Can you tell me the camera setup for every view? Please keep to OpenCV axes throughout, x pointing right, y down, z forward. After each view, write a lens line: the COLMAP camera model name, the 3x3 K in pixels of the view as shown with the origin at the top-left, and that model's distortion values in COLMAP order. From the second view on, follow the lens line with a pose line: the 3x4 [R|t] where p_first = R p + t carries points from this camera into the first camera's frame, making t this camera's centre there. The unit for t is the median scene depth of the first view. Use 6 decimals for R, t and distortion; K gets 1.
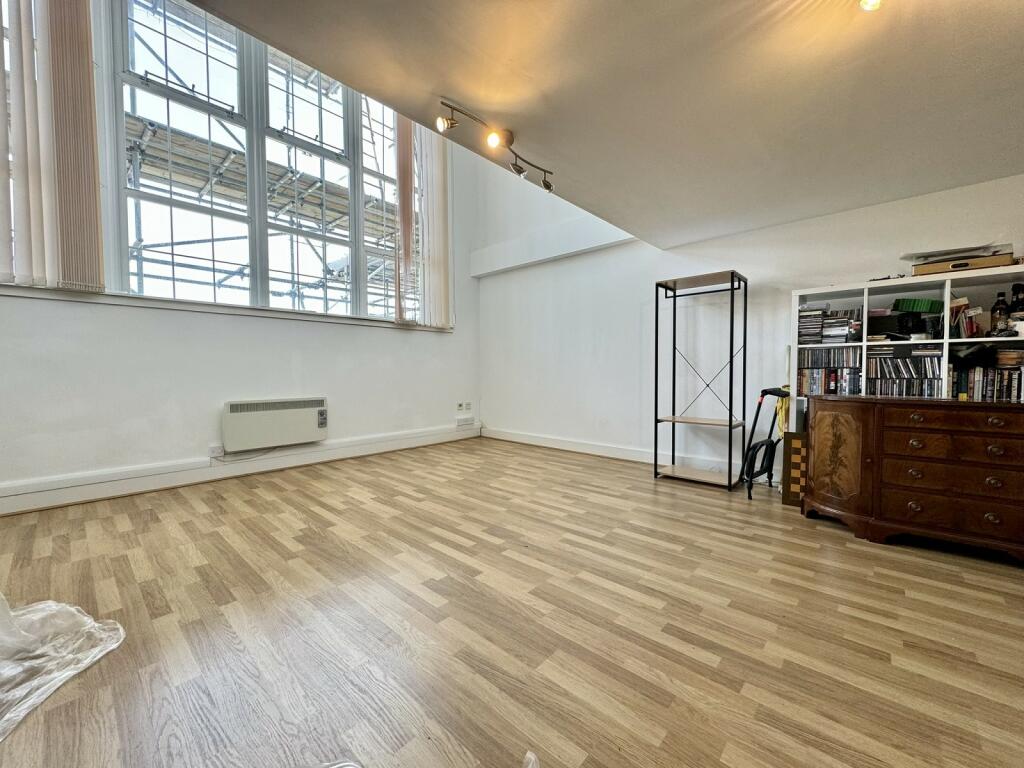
lens RADIAL K [[406.7, 0, 512.0], [0, 406.7, 384.0], [0, 0, 1]] dist [-0.001100, 0.000042]
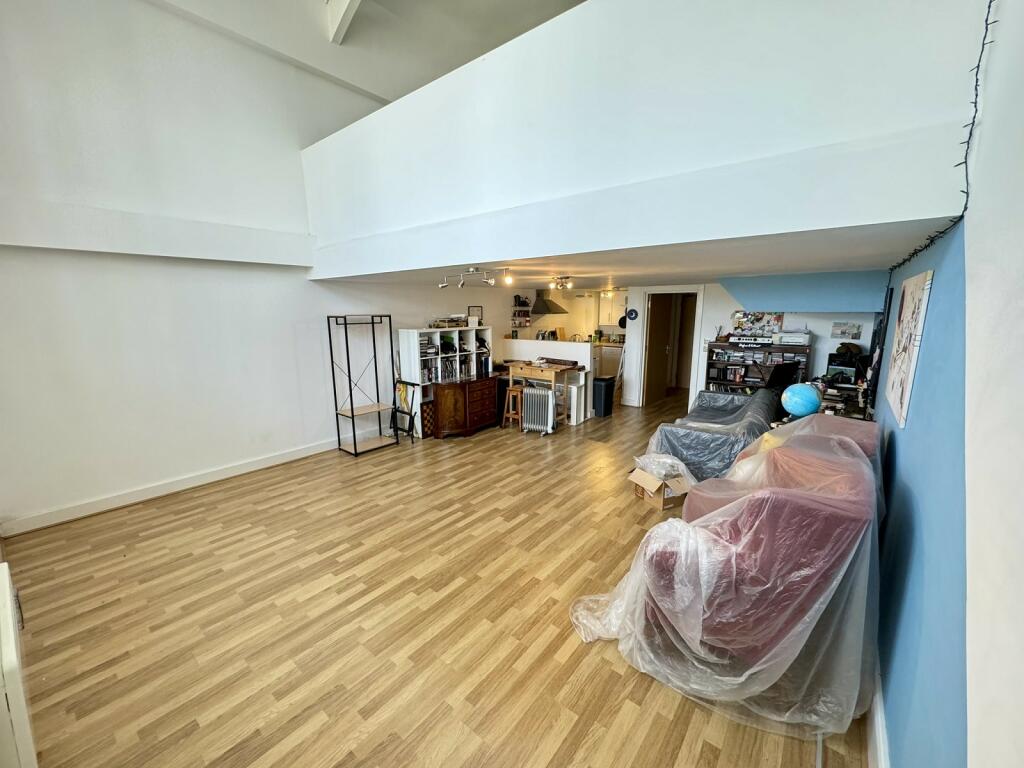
lens RADIAL K [[406.7, 0, 512.0], [0, 406.7, 384.0], [0, 0, 1]] dist [-0.001100, 0.000042]
pose [[-0.056497, -0.177716, 0.982459, -1.409528], [0.036473, 0.983006, 0.179912, -0.345817], [-0.997736, 0.045998, -0.049055, 0.746812]]
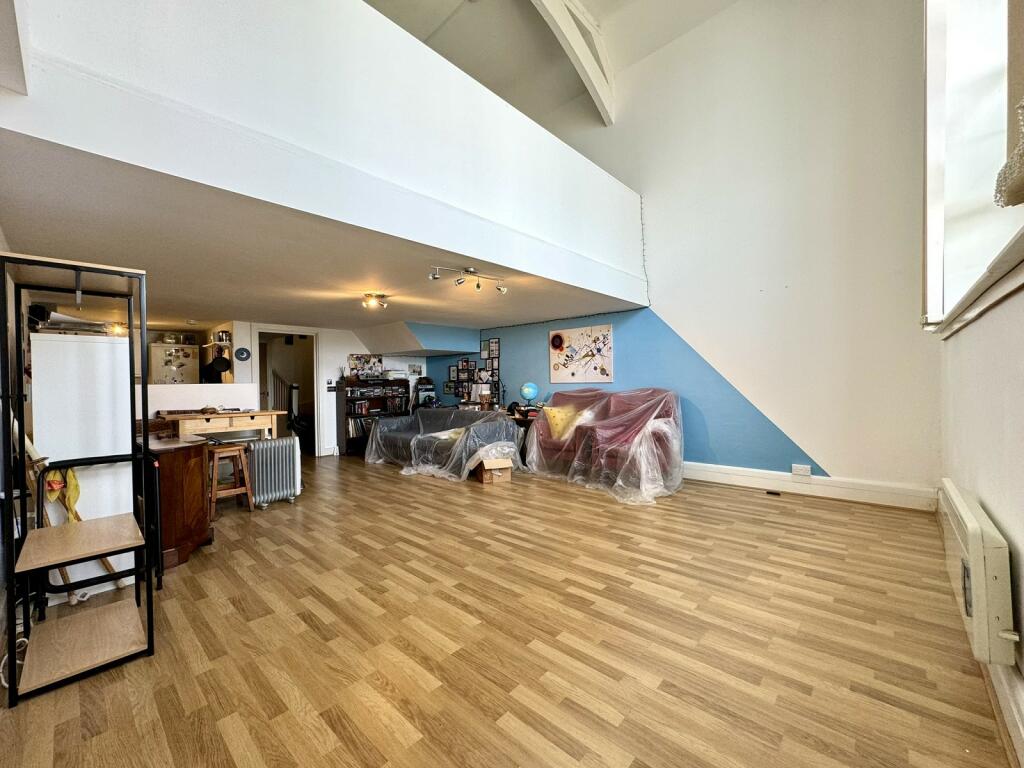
lens RADIAL K [[414.1, 0, 512.0], [0, 414.1, 384.0], [0, 0, 1]] dist [-0.000956, -0.000056]
pose [[-0.999698, 0.021122, 0.012532, -0.155944], [0.021573, 0.999085, 0.036941, -0.164142], [-0.011740, 0.037200, -0.999239, 2.121277]]
